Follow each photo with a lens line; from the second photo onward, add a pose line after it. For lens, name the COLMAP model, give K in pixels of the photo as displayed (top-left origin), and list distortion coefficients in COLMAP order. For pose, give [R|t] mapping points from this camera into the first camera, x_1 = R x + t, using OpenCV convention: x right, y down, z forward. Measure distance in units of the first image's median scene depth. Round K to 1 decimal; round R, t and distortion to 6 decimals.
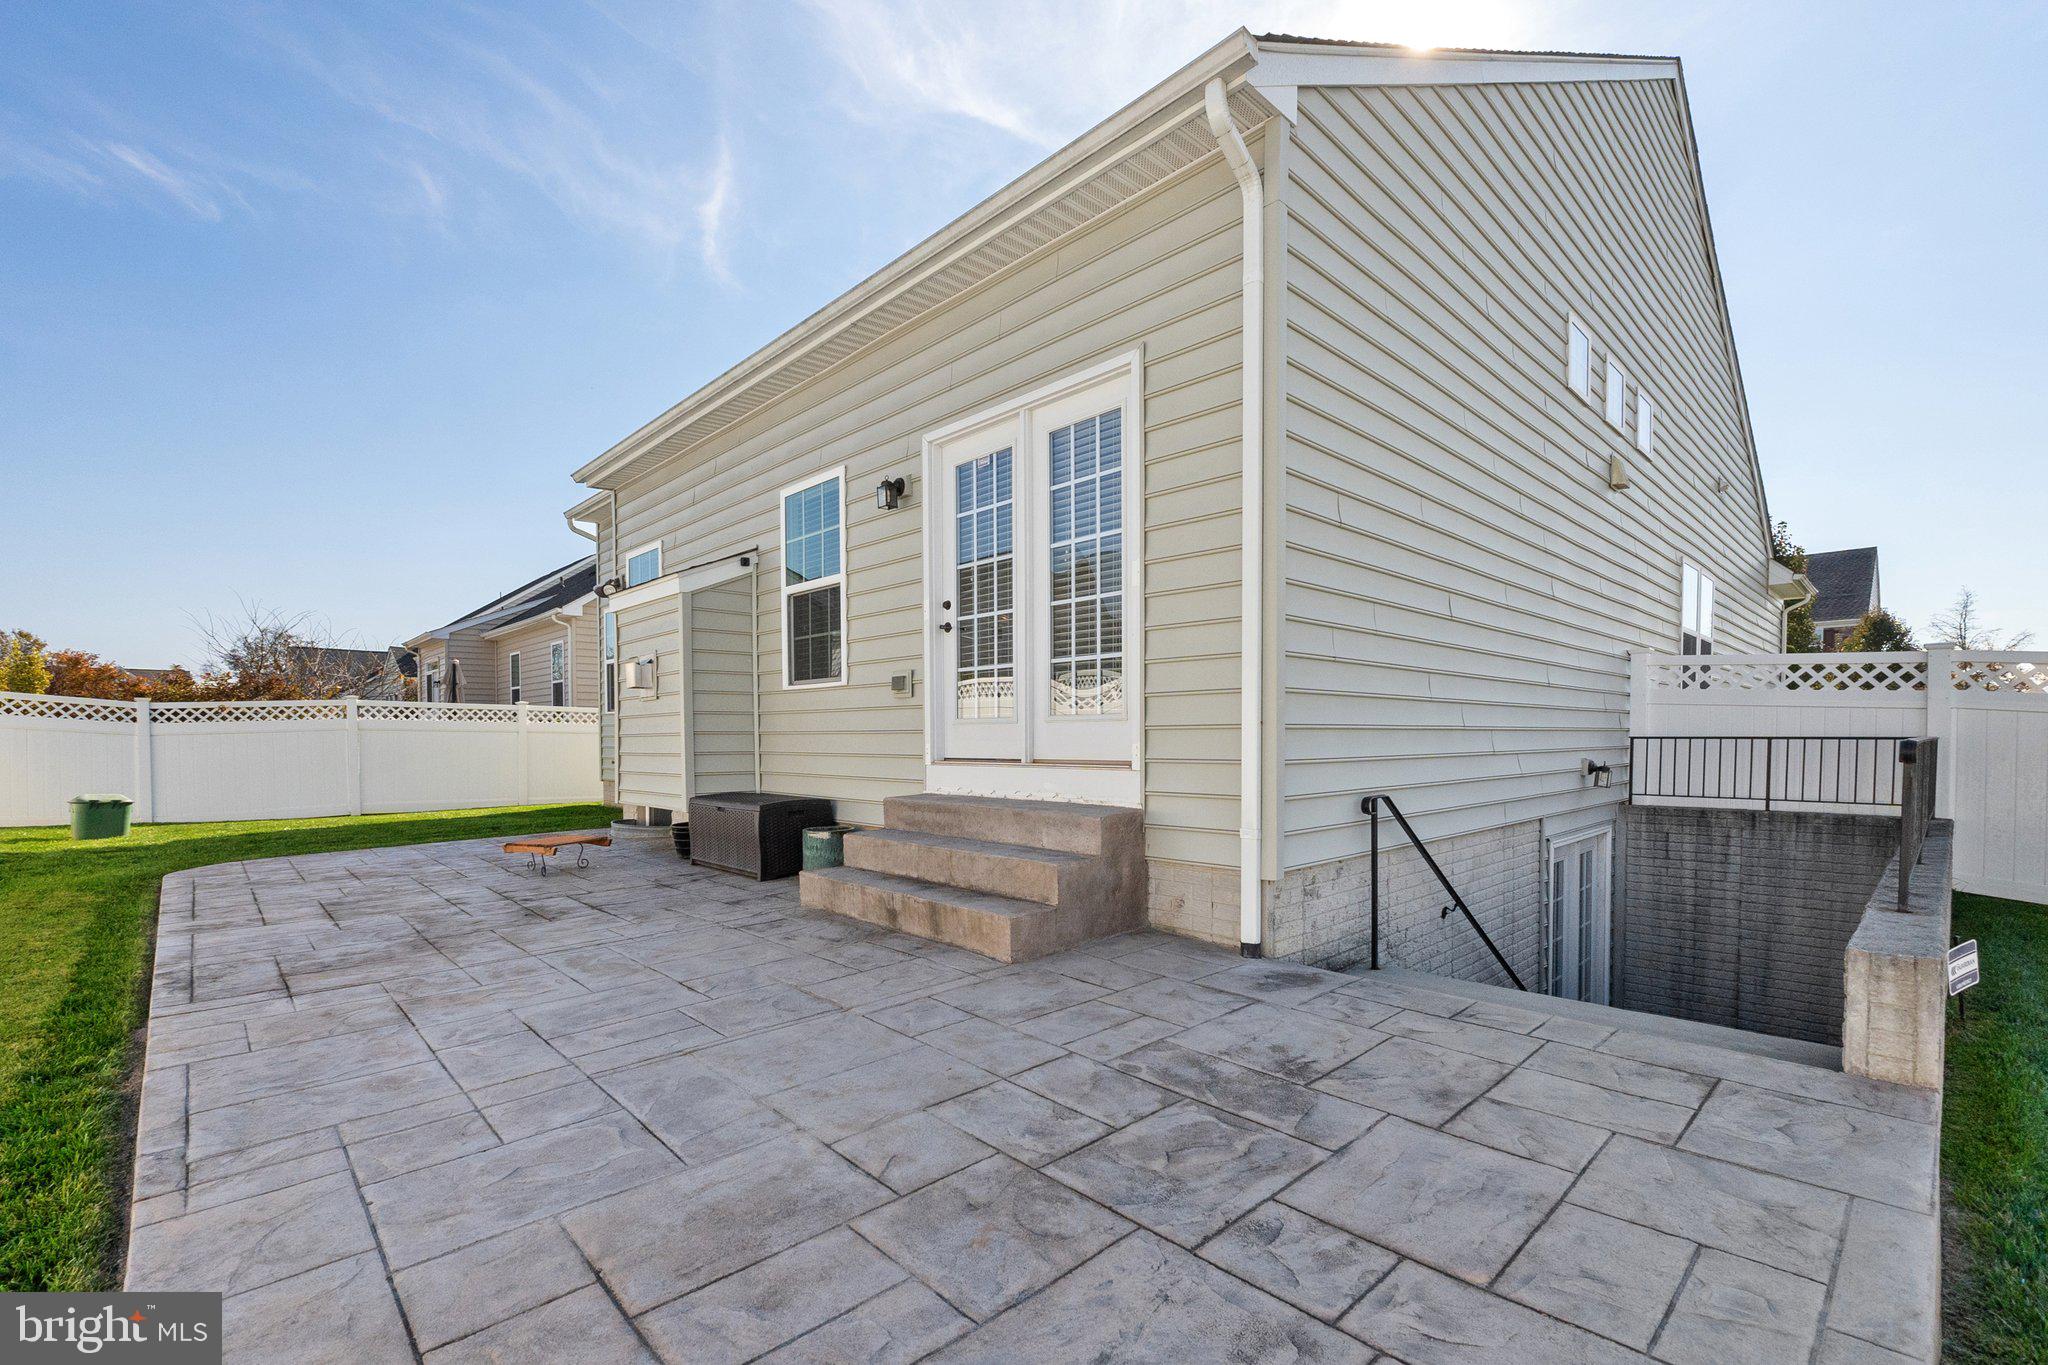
lens RADIAL K [[896.0, 0, 1018.2], [0, 896.0, 743.1], [0, 0, 1]] dist [-0.000331, -0.000035]
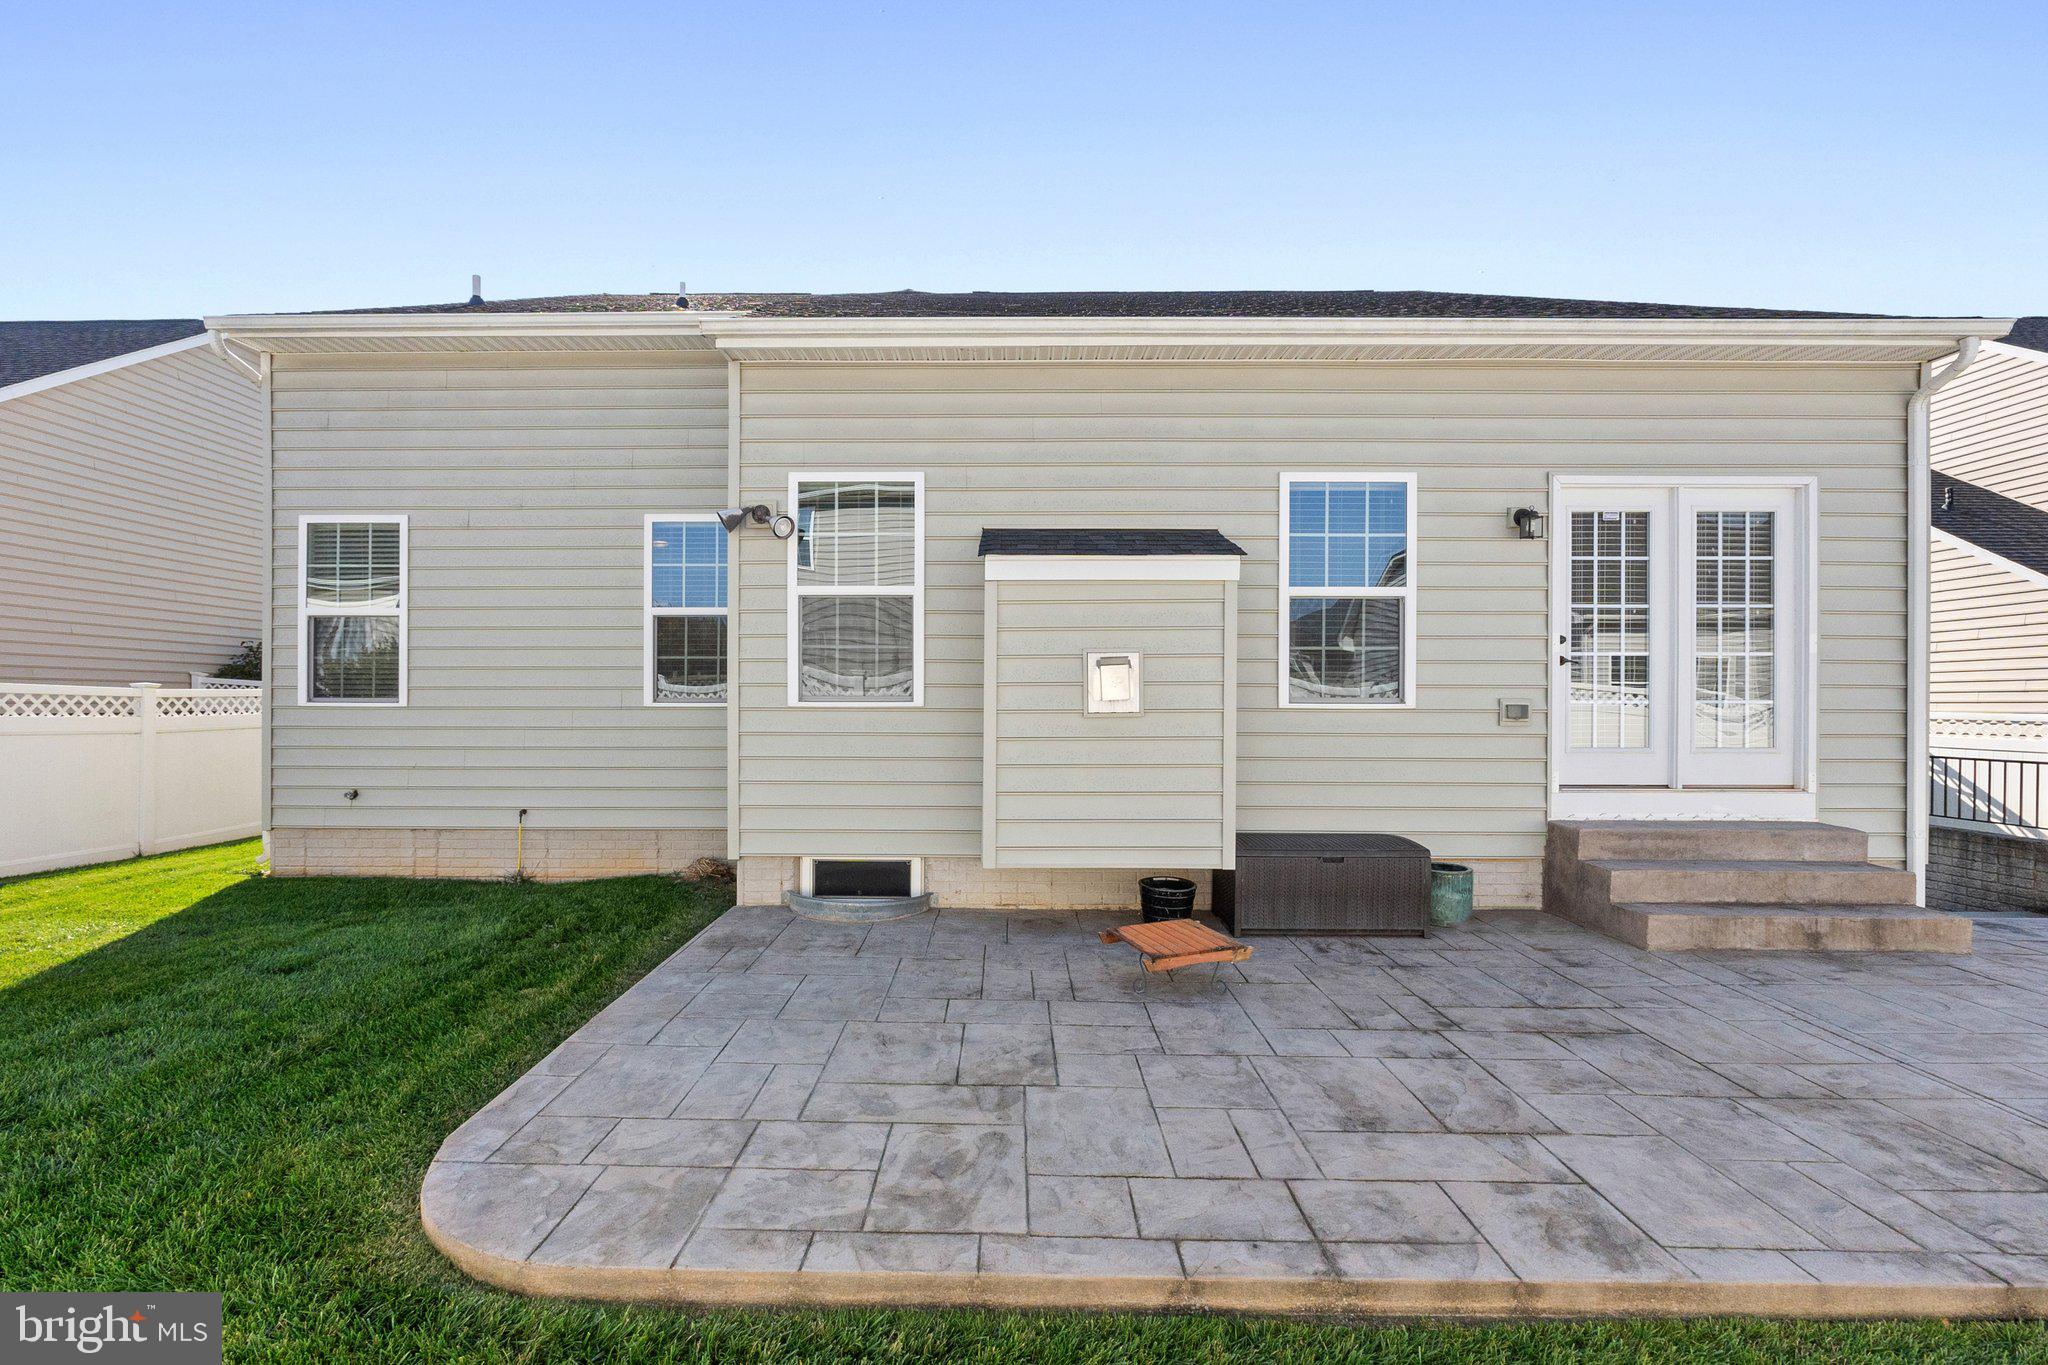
lens RADIAL K [[859.0, 0, 1024.0], [0, 859.0, 682.5], [0, 0, 1]] dist [-0.001720, -0.000209]
pose [[0.687978, 0.036635, 0.724806, -1.248498], [-0.002948, 0.998858, -0.047689, -0.053364], [-0.725725, 0.030672, 0.687300, 0.769765]]
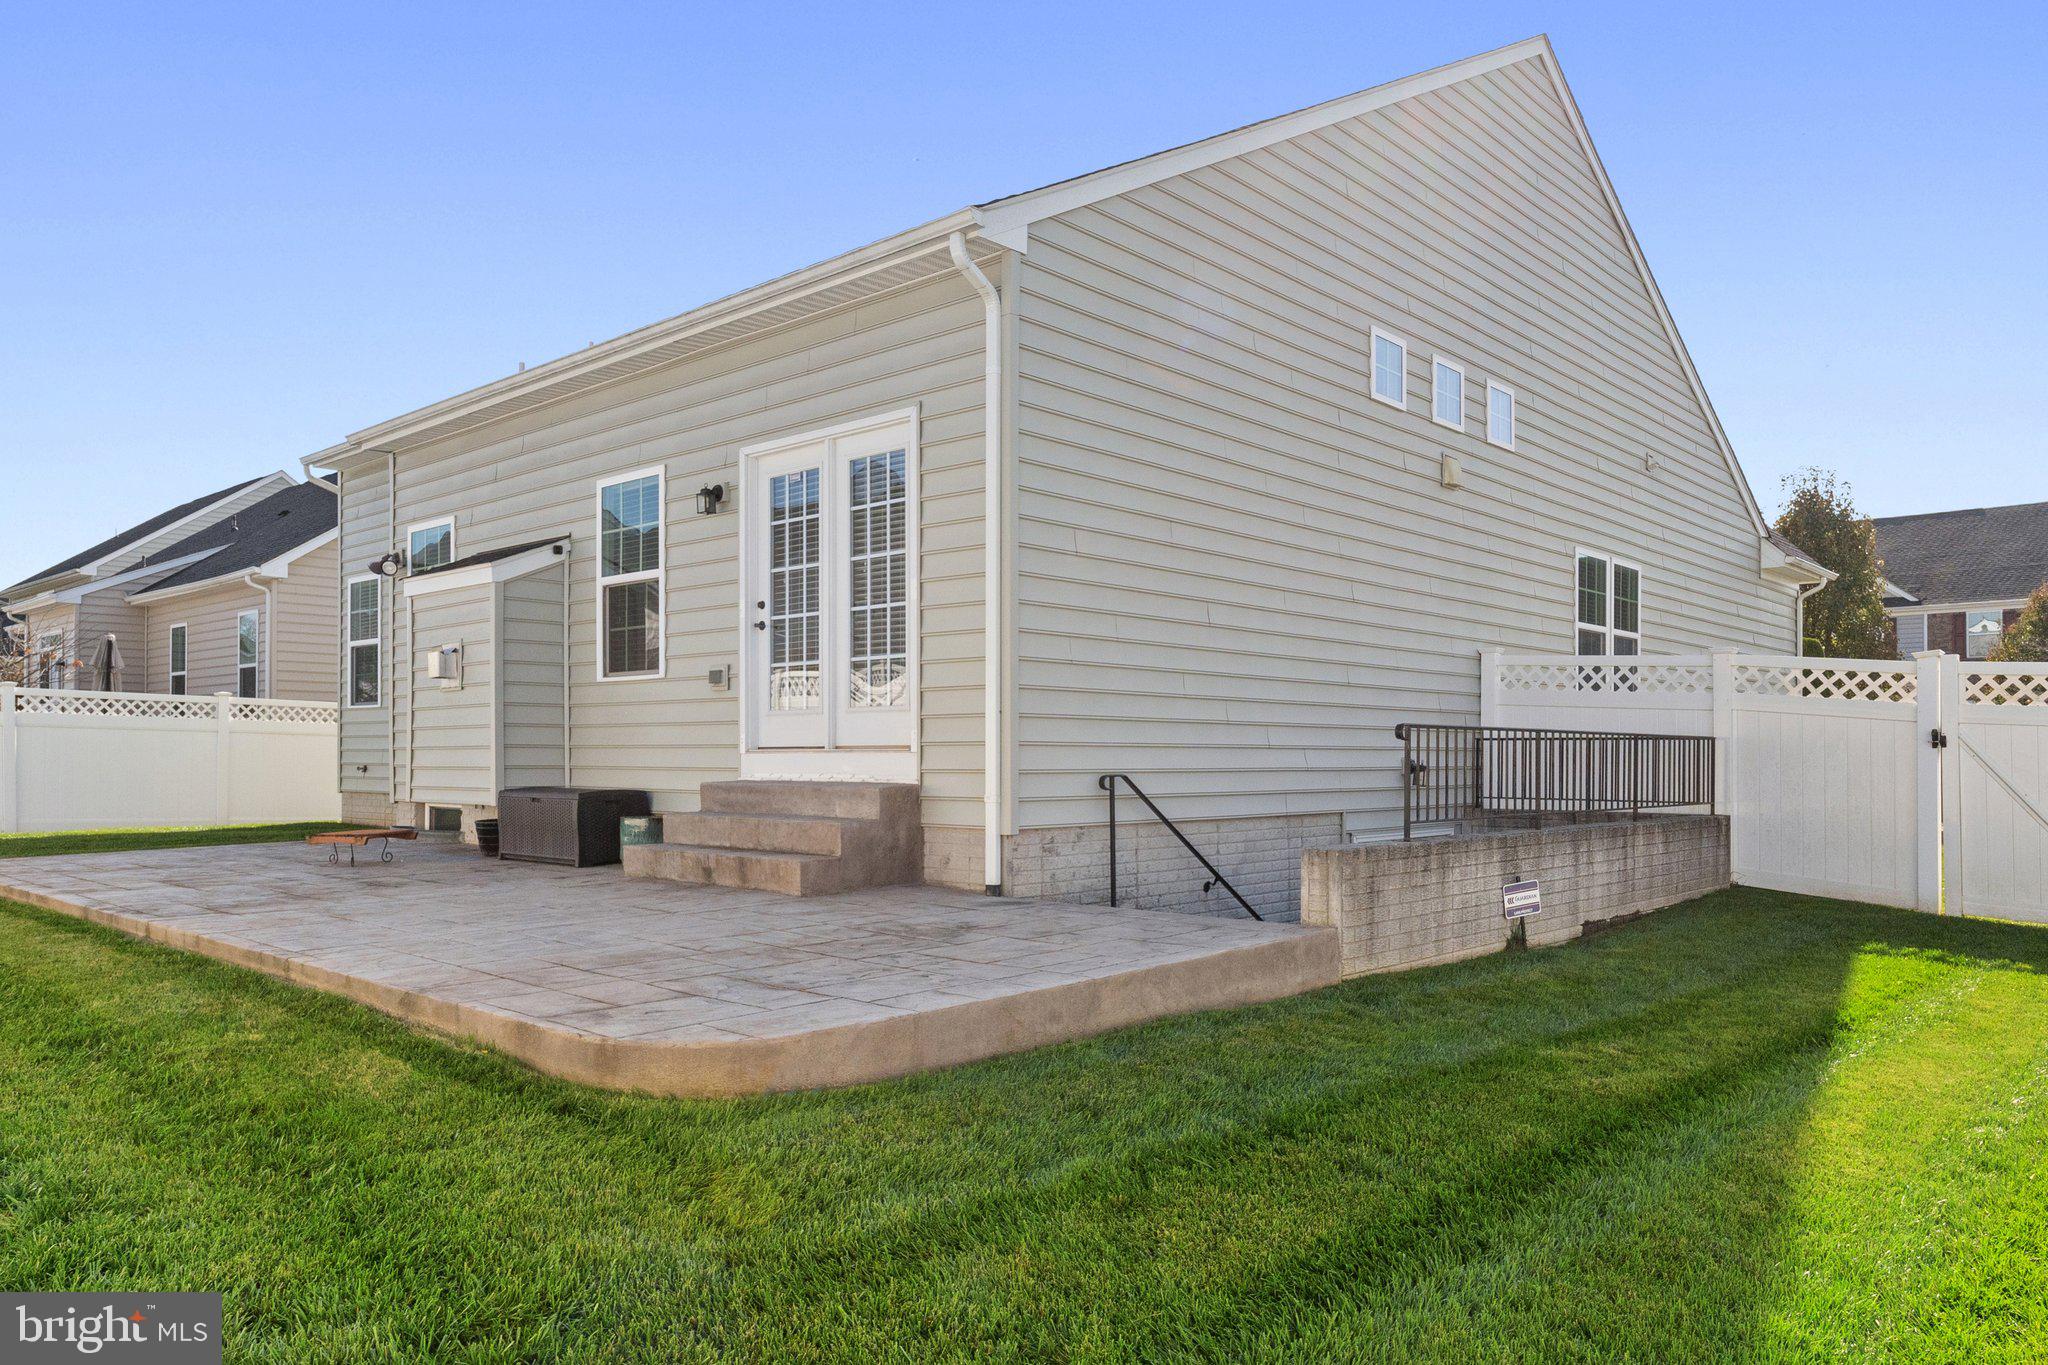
lens RADIAL K [[1436.6, 0, 1022.4], [0, 1436.6, 750.7], [0, 0, 1]] dist [-0.005590, 0.005104]
pose [[0.997249, 0.006496, 0.073834, 0.108035], [-0.005567, 0.999903, -0.012779, 0.042025], [-0.073910, 0.012333, 0.997189, -0.749911]]
